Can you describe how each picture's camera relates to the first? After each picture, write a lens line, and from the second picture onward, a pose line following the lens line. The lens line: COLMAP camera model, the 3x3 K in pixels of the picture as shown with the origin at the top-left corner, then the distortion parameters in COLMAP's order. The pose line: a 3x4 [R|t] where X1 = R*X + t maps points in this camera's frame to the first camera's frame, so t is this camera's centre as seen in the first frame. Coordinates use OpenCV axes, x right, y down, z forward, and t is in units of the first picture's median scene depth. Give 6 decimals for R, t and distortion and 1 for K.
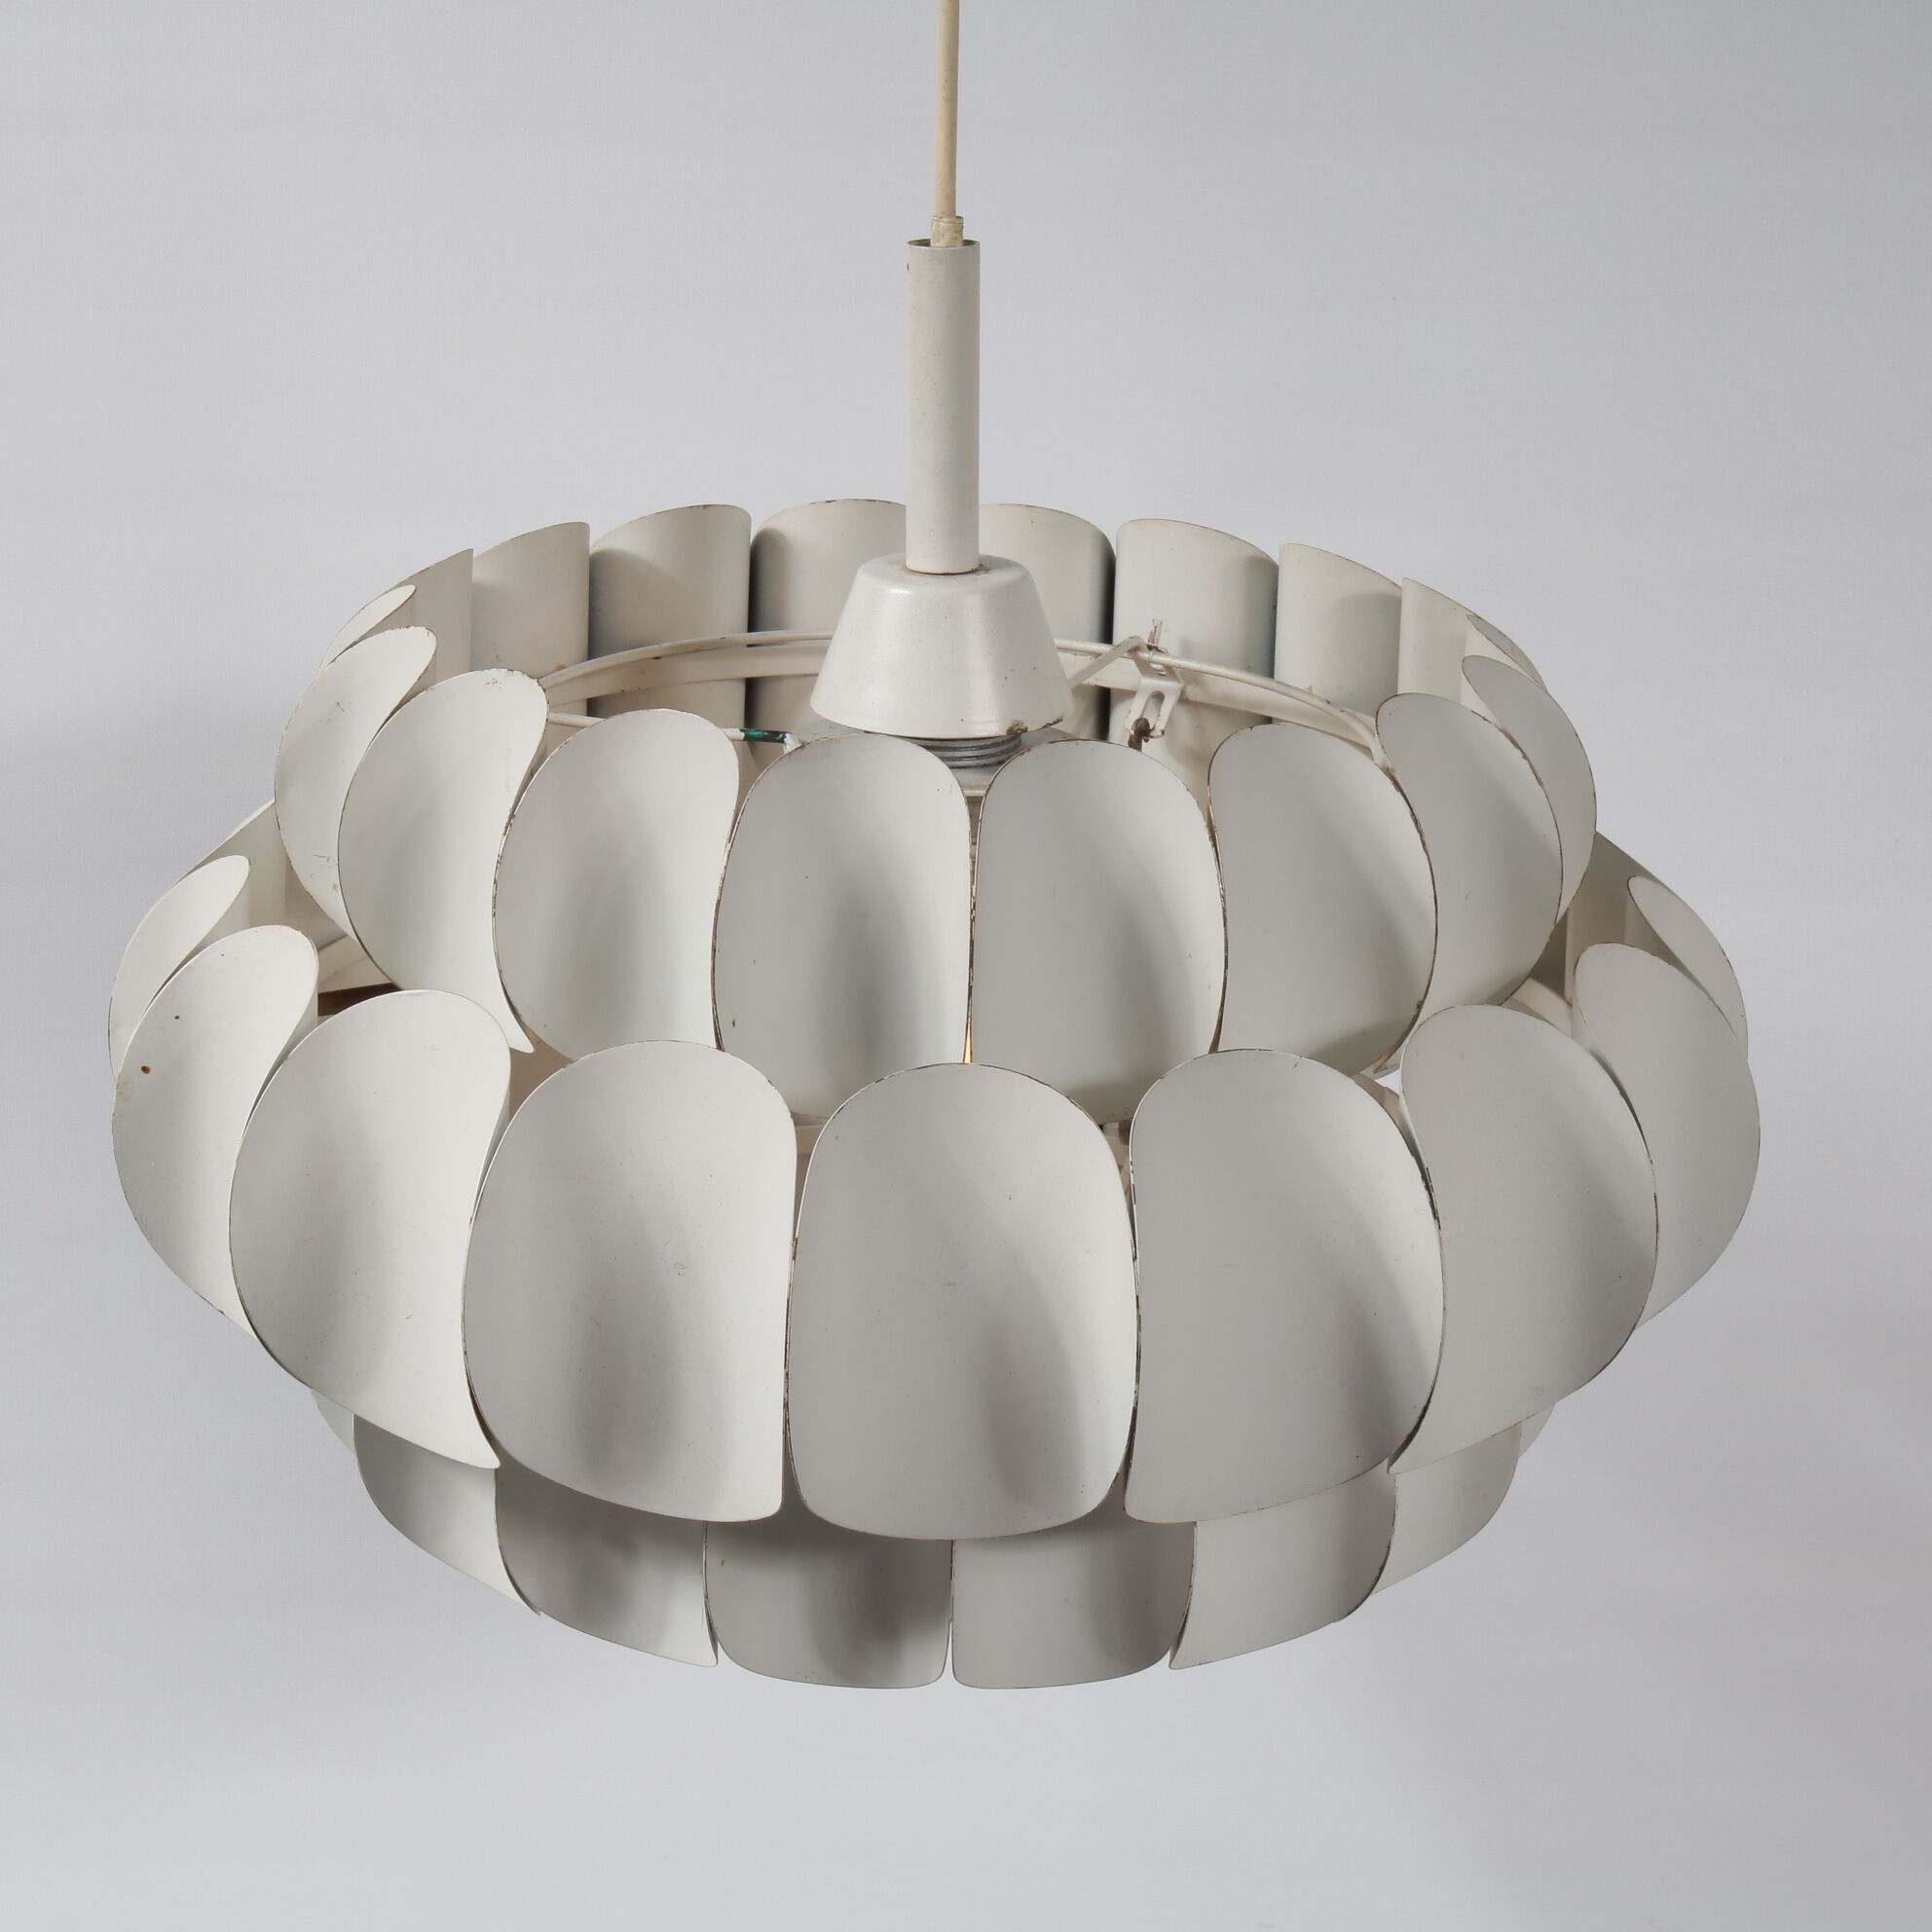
lens RADIAL K [[4251.5, 0, 974.4], [0, 4251.5, 968.4], [0, 0, 1]] dist [0.011247, 0.000000]
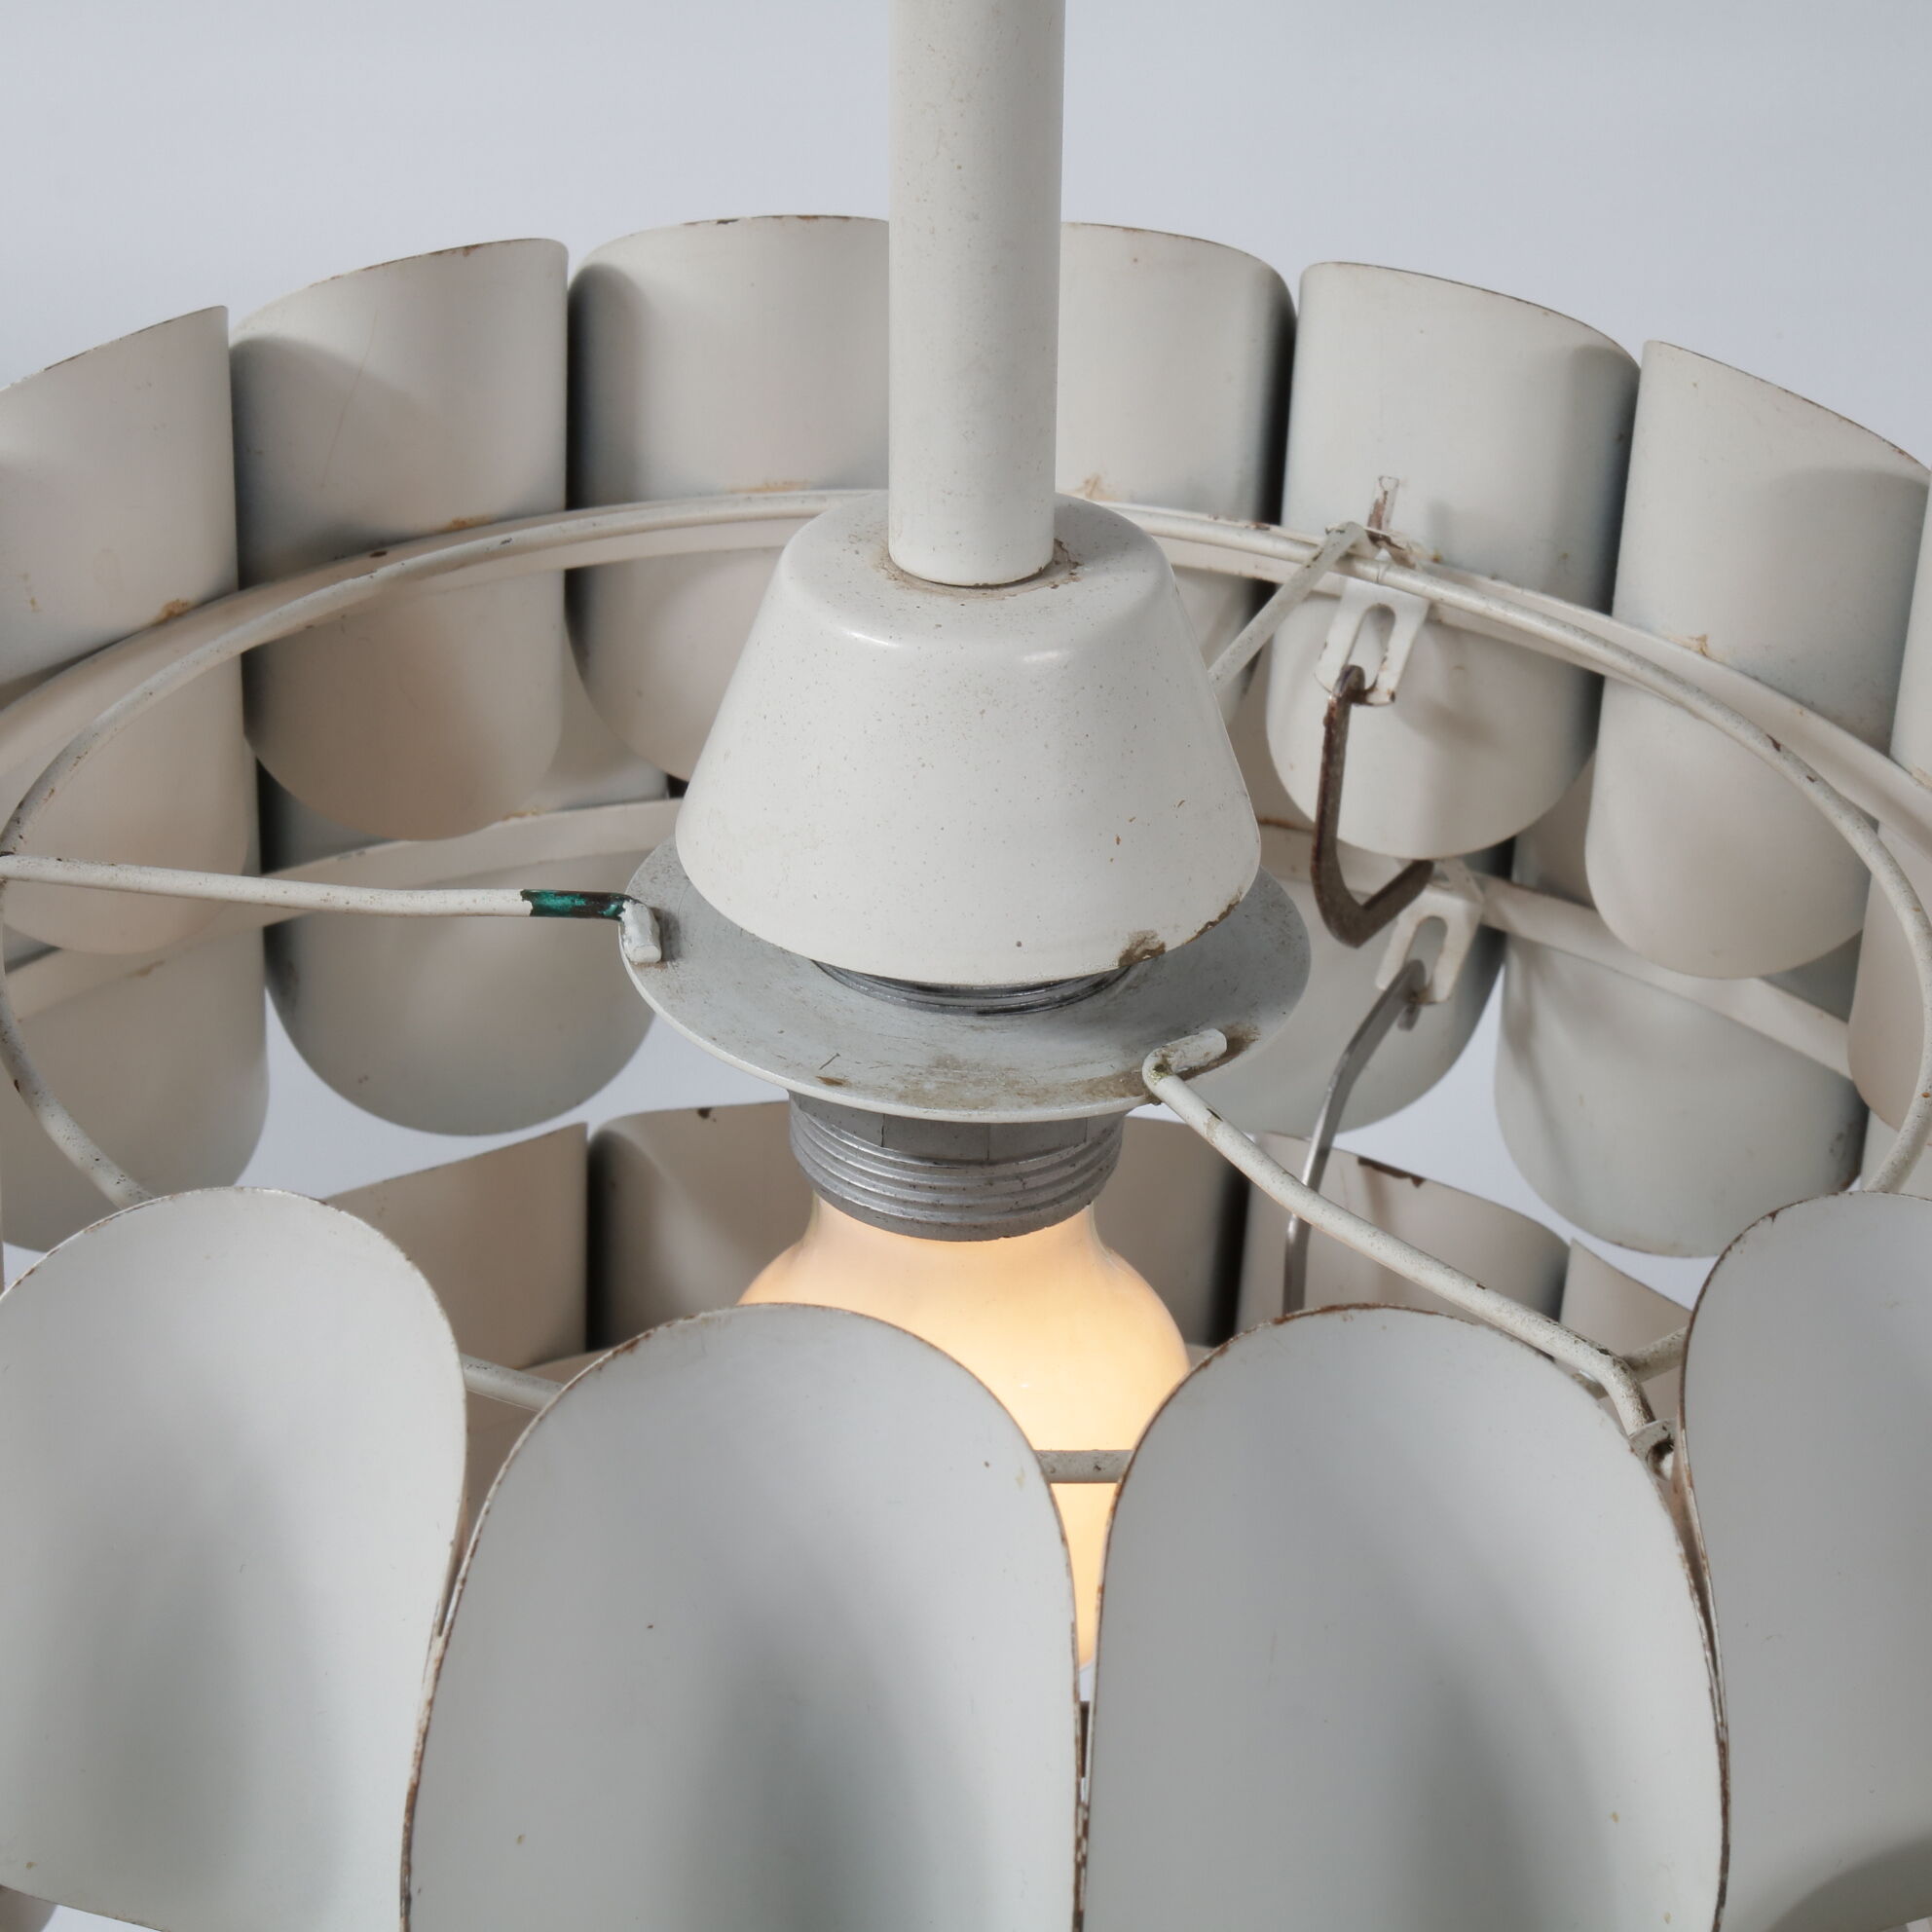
lens RADIAL K [[4251.5, 0, 953.4], [0, 4251.5, 968.1], [0, 0, 1]] dist [0.011247, 0.000000]
pose [[0.999965, 0.001040, 0.008283, -0.014650], [-0.002843, 0.975351, 0.220640, -0.168750], [-0.007850, -0.220655, 0.975320, 0.630181]]
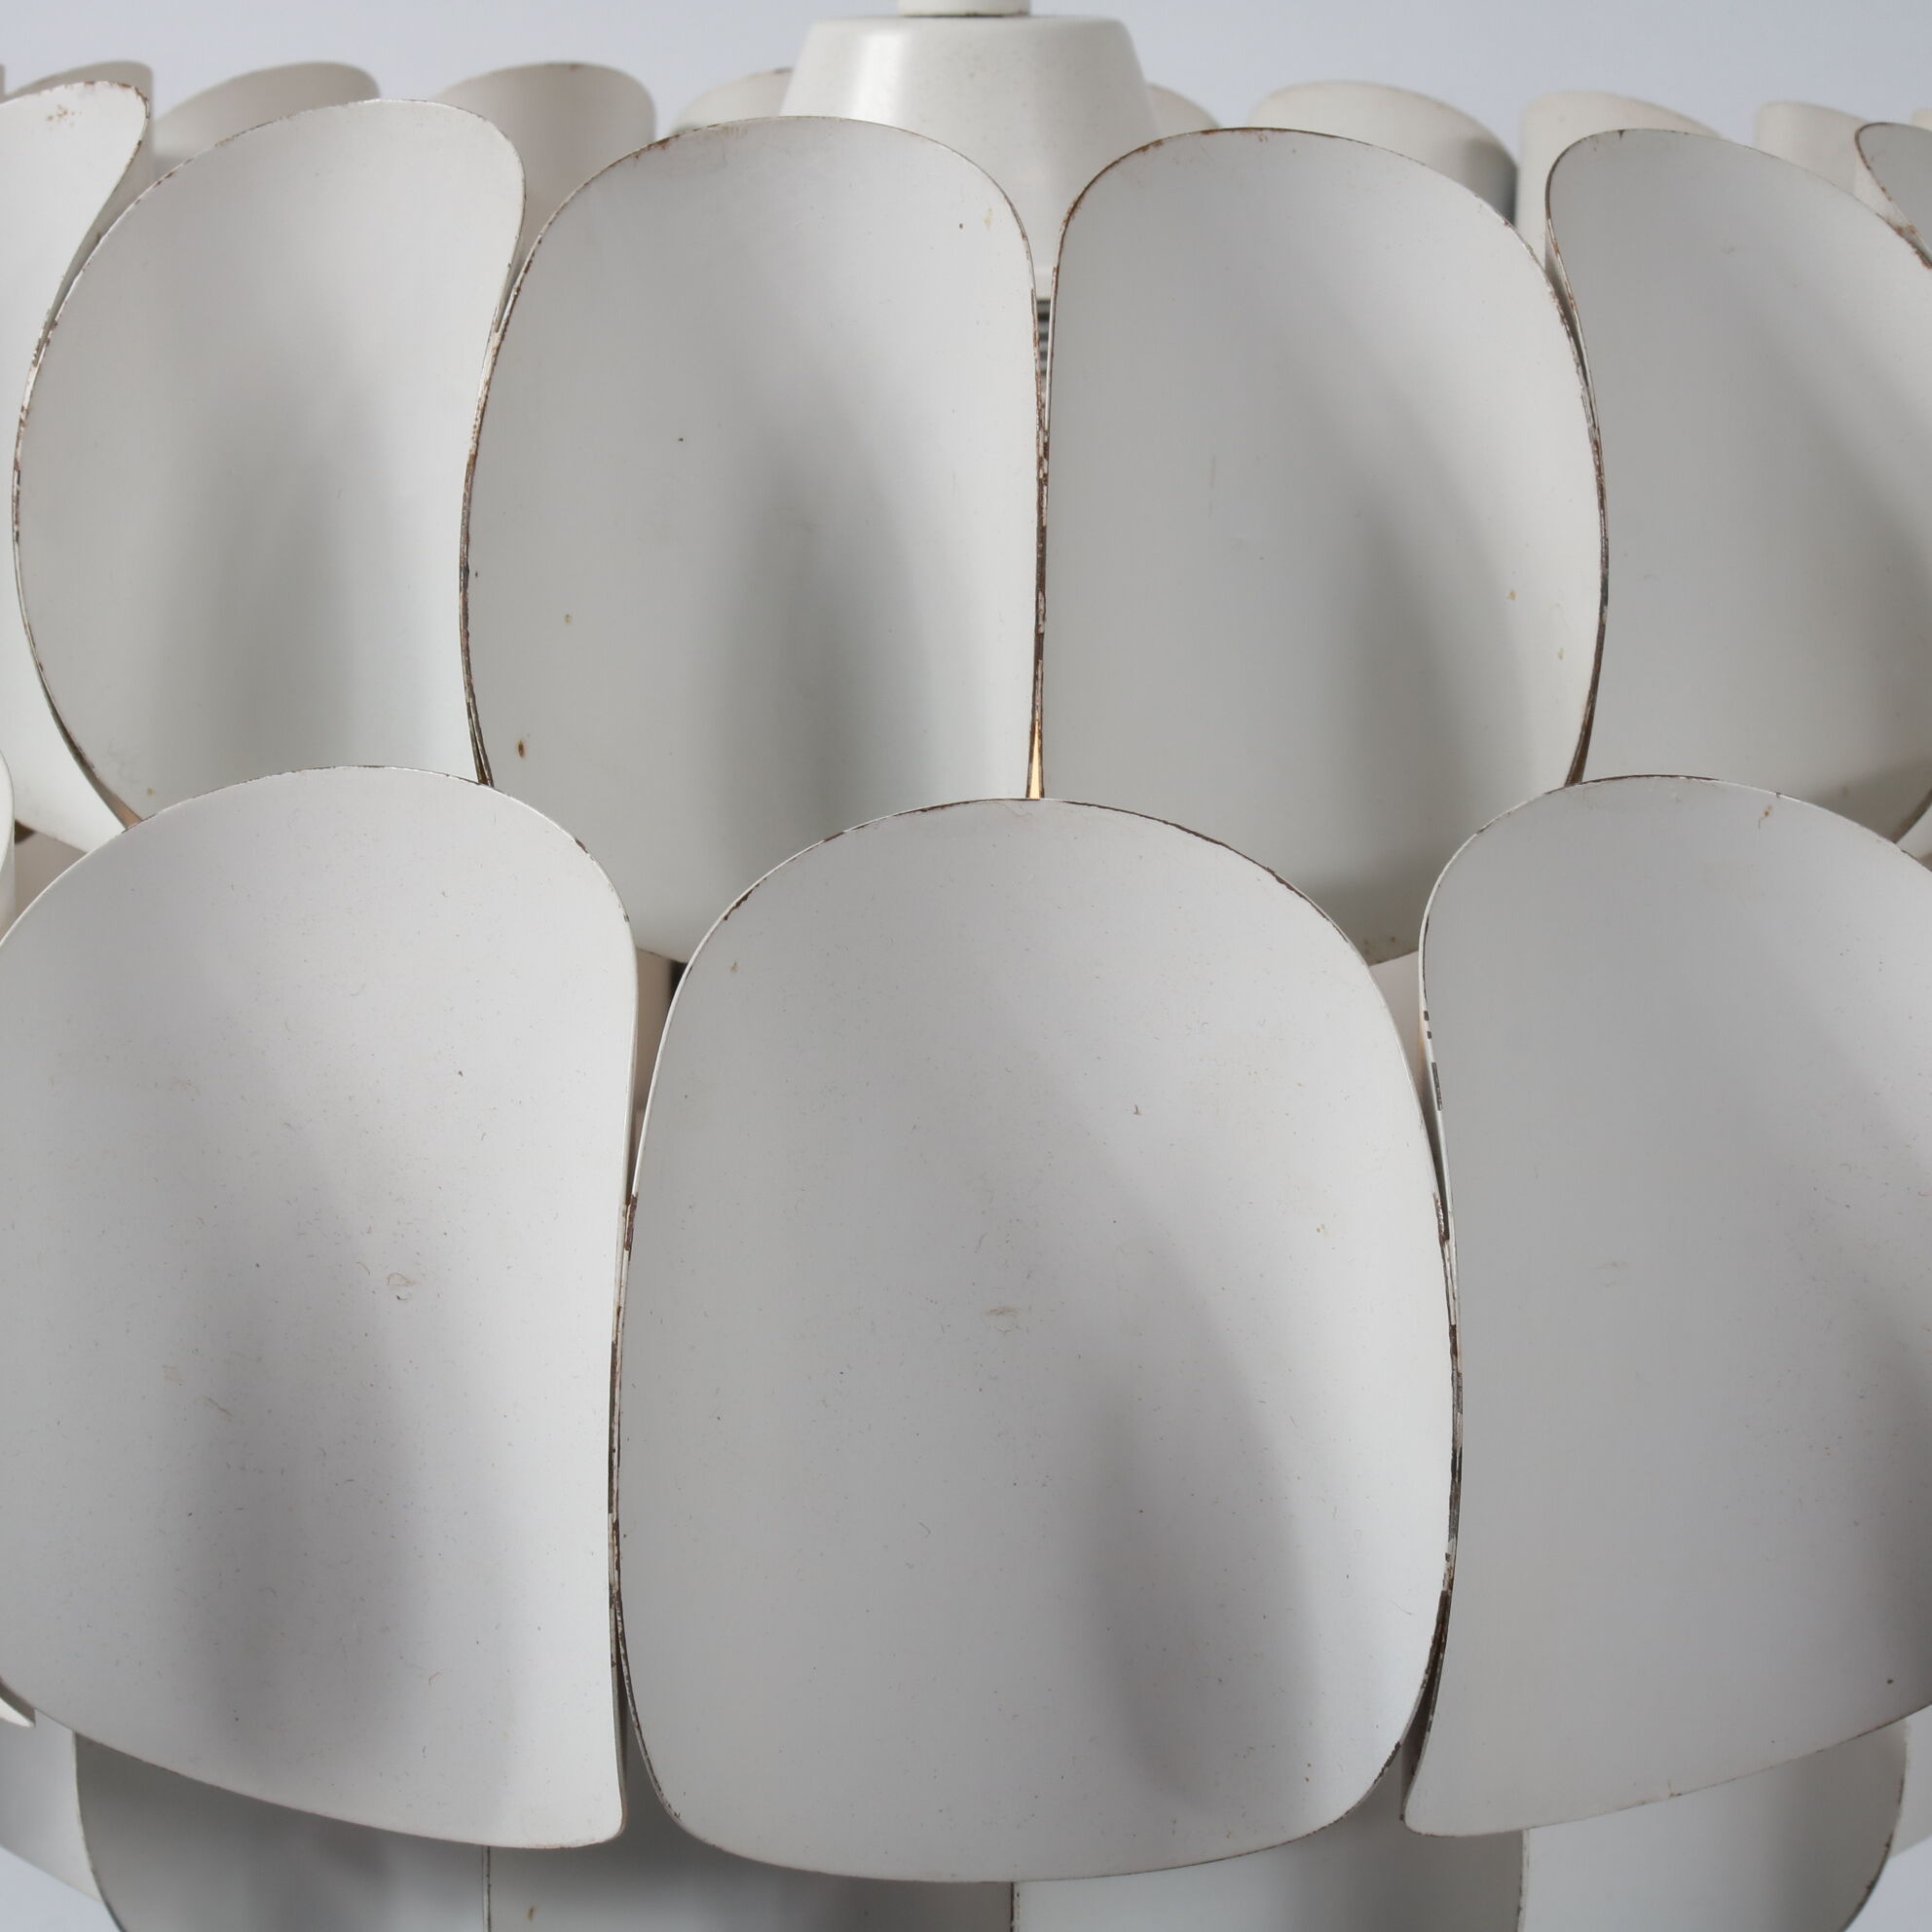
lens RADIAL K [[3578.3, 0, 964.0], [0, 3578.3, 968.4], [0, 0, 1]] dist [0.018381, 0.000000]
pose [[0.999875, -0.013362, -0.008499, -0.005966], [0.012987, 0.999000, -0.042786, 0.053469], [0.009062, 0.042671, 0.999048, 0.614328]]
